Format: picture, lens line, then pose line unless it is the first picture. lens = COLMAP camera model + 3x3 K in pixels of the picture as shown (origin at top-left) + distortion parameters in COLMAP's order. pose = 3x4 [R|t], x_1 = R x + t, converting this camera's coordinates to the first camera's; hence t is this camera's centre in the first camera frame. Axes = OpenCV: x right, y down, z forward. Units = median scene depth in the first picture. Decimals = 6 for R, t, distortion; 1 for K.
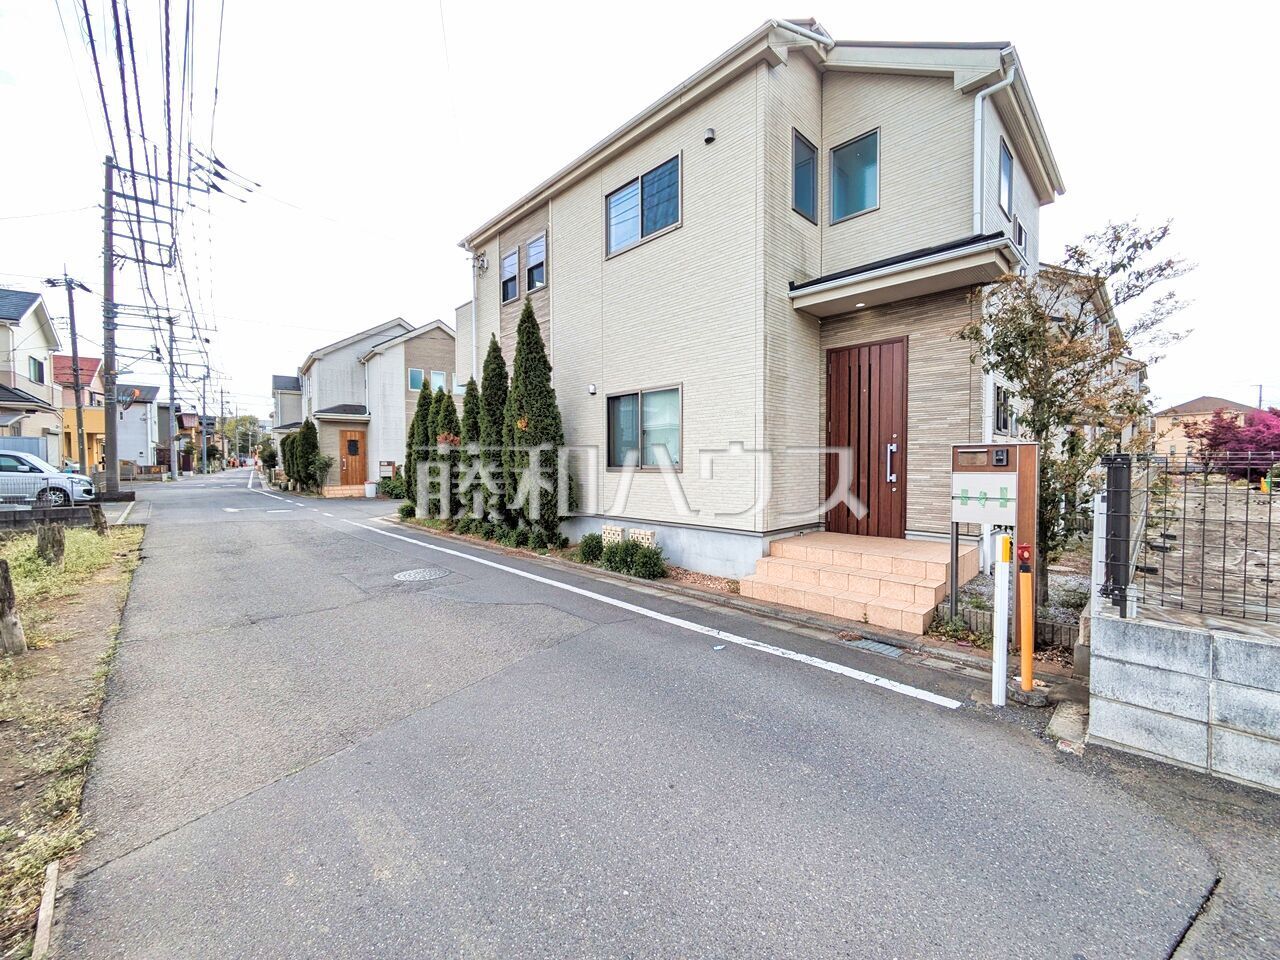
lens RADIAL K [[507.7, 0, 644.2], [0, 507.7, 477.7], [0, 0, 1]] dist [-0.005660, 0.004621]
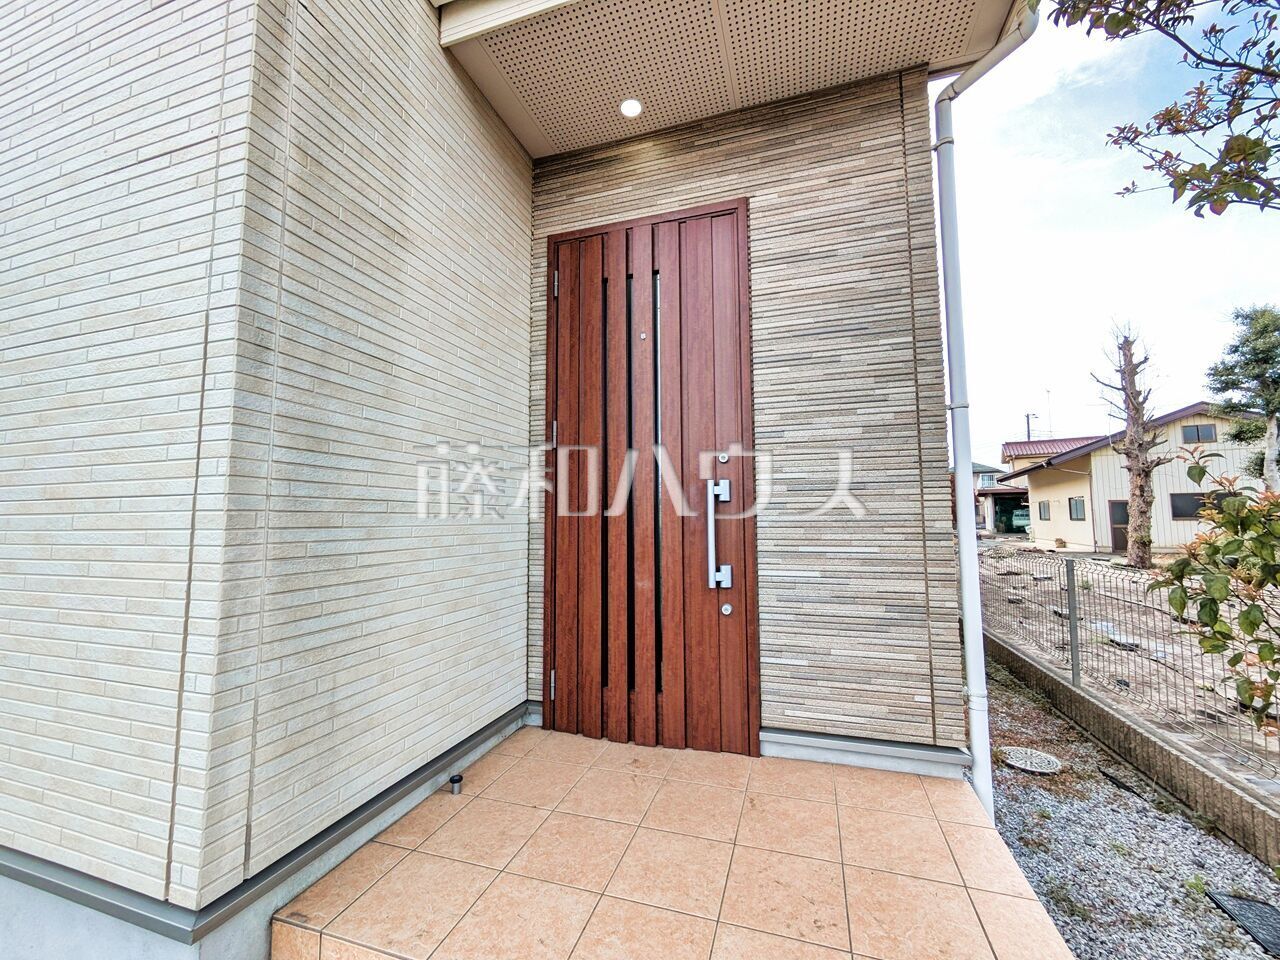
lens RADIAL K [[507.7, 0, 644.2], [0, 507.7, 477.7], [0, 0, 1]] dist [-0.005660, 0.004621]
pose [[0.883591, 0.037494, 0.466756, 0.235030], [0.017060, 0.993550, -0.112107, -0.024912], [-0.467948, 0.107019, 0.877252, 0.604907]]
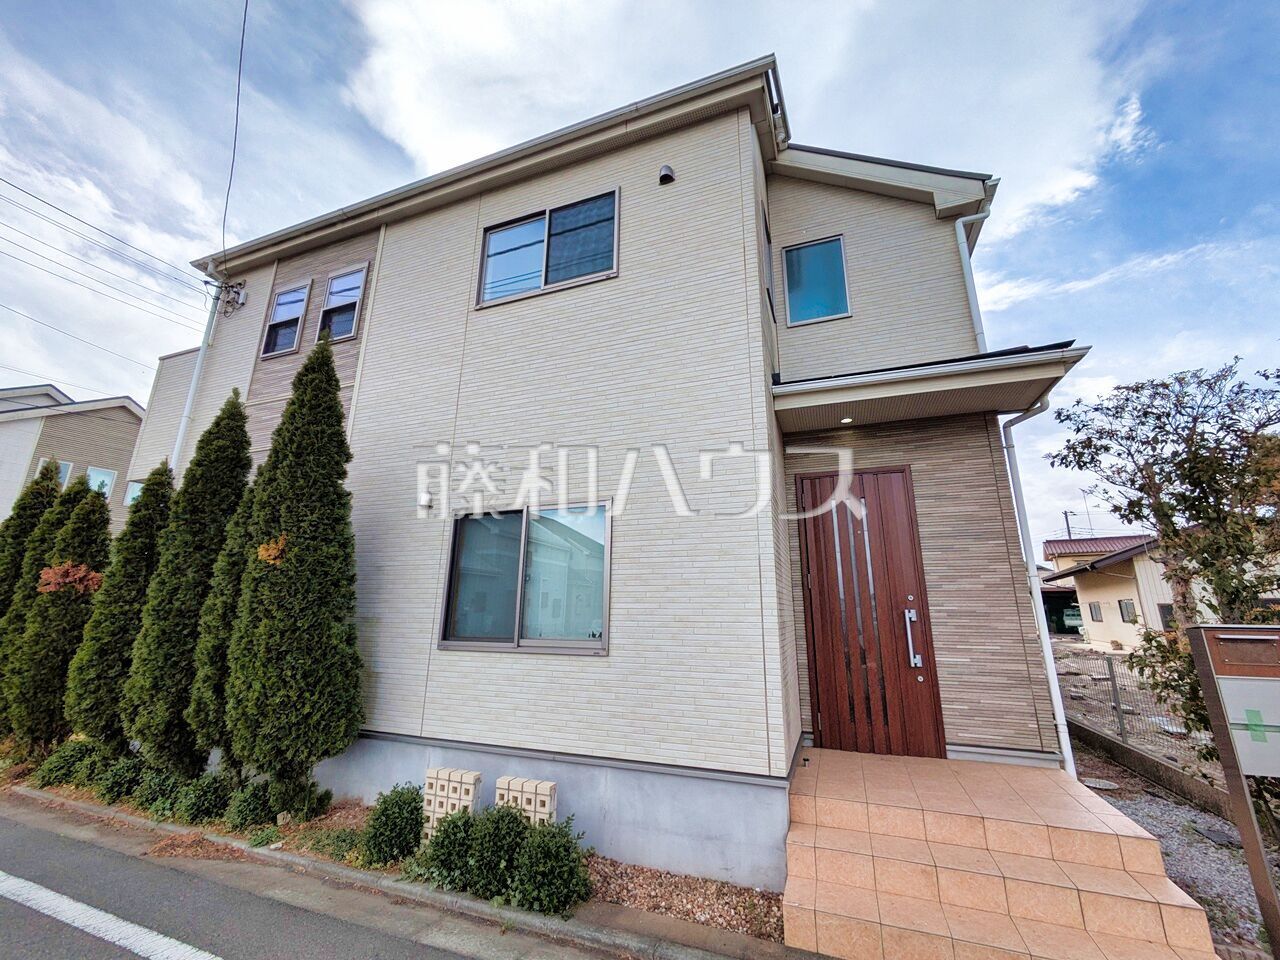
lens RADIAL K [[507.7, 0, 644.2], [0, 507.7, 477.7], [0, 0, 1]] dist [-0.005660, 0.004621]
pose [[0.904248, 0.120454, 0.409666, -0.130765], [0.001596, 0.958428, -0.285329, -0.035775], [-0.427005, 0.258662, 0.866465, 0.425844]]
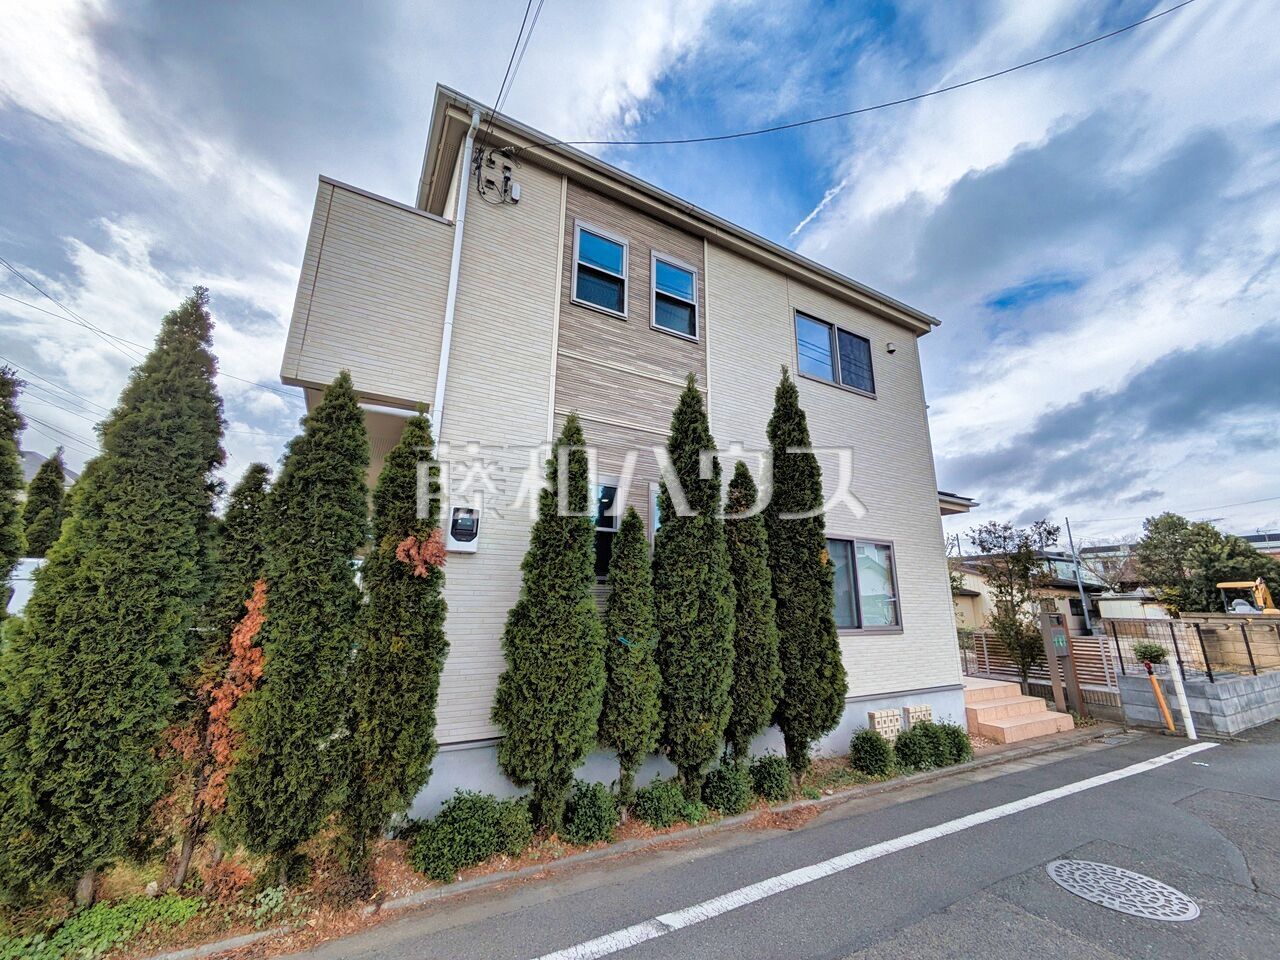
lens RADIAL K [[507.7, 0, 644.2], [0, 507.7, 477.7], [0, 0, 1]] dist [-0.005660, 0.004621]
pose [[0.250713, 0.244632, 0.936642, -0.964774], [0.018036, 0.966196, -0.257179, -0.054121], [-0.967893, 0.081371, 0.237826, 1.148498]]
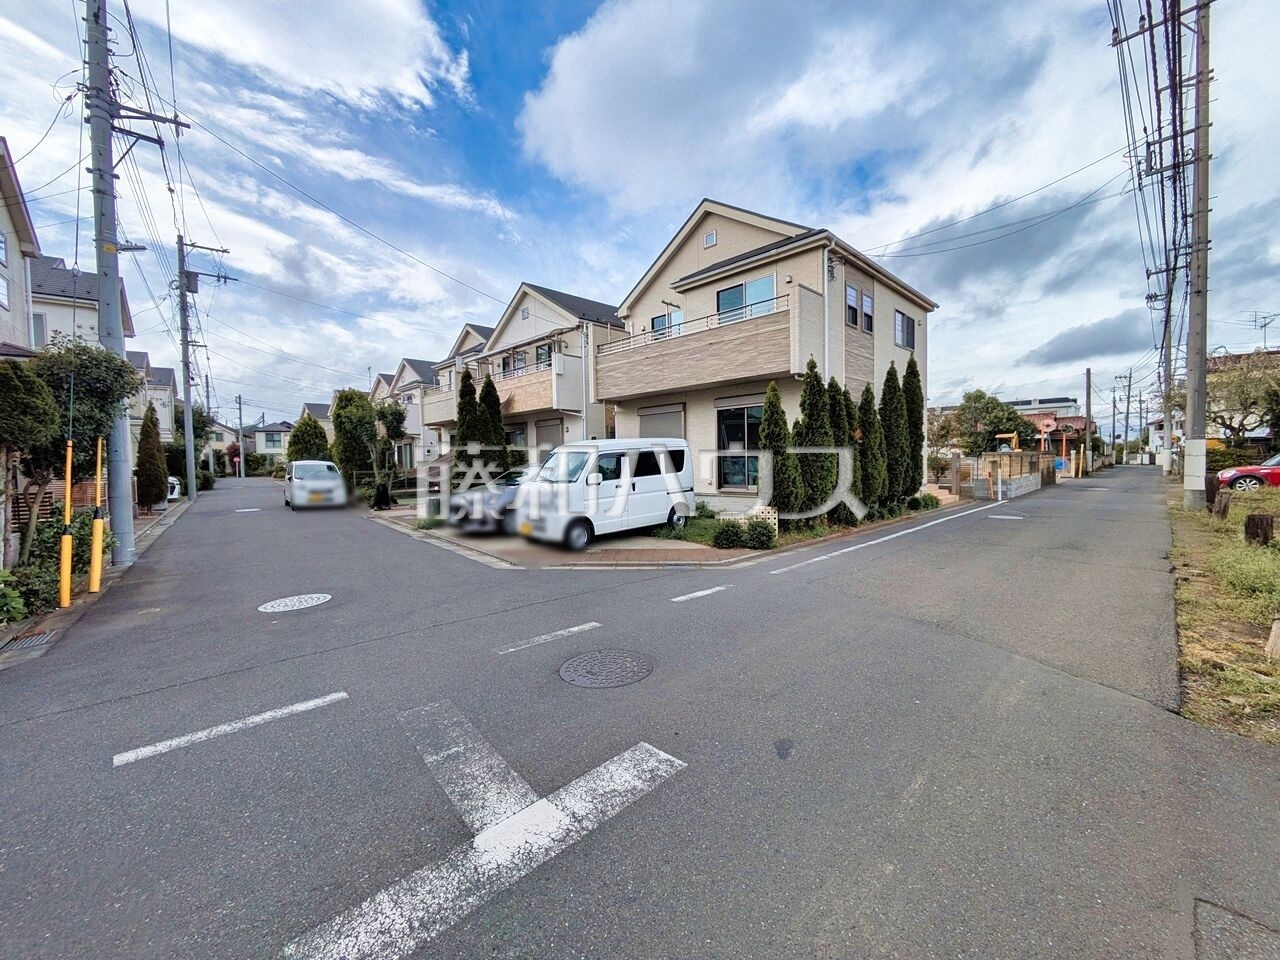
lens RADIAL K [[507.7, 0, 644.2], [0, 507.7, 477.7], [0, 0, 1]] dist [-0.005660, 0.004621]
pose [[-0.011774, -0.033896, 0.999356, -2.006249], [0.045723, 0.998362, 0.034401, -0.070470], [-0.998885, 0.046099, -0.010205, 2.070938]]
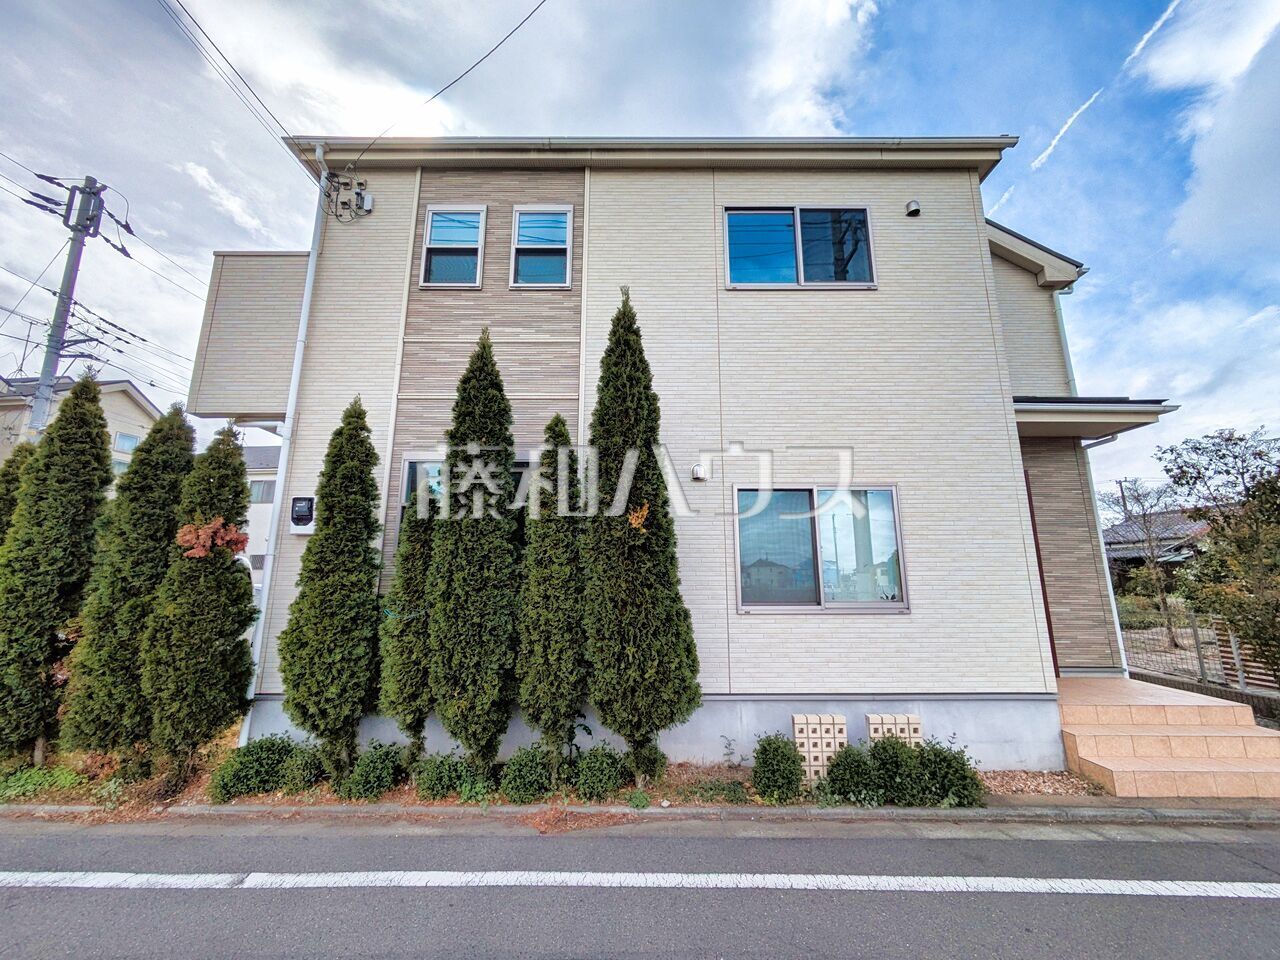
lens RADIAL K [[507.7, 0, 644.2], [0, 507.7, 477.7], [0, 0, 1]] dist [-0.005660, 0.004621]
pose [[0.698917, 0.146953, 0.699943, -0.634816], [0.018720, 0.974569, -0.223303, -0.039620], [-0.714958, 0.169173, 0.678392, 0.717097]]
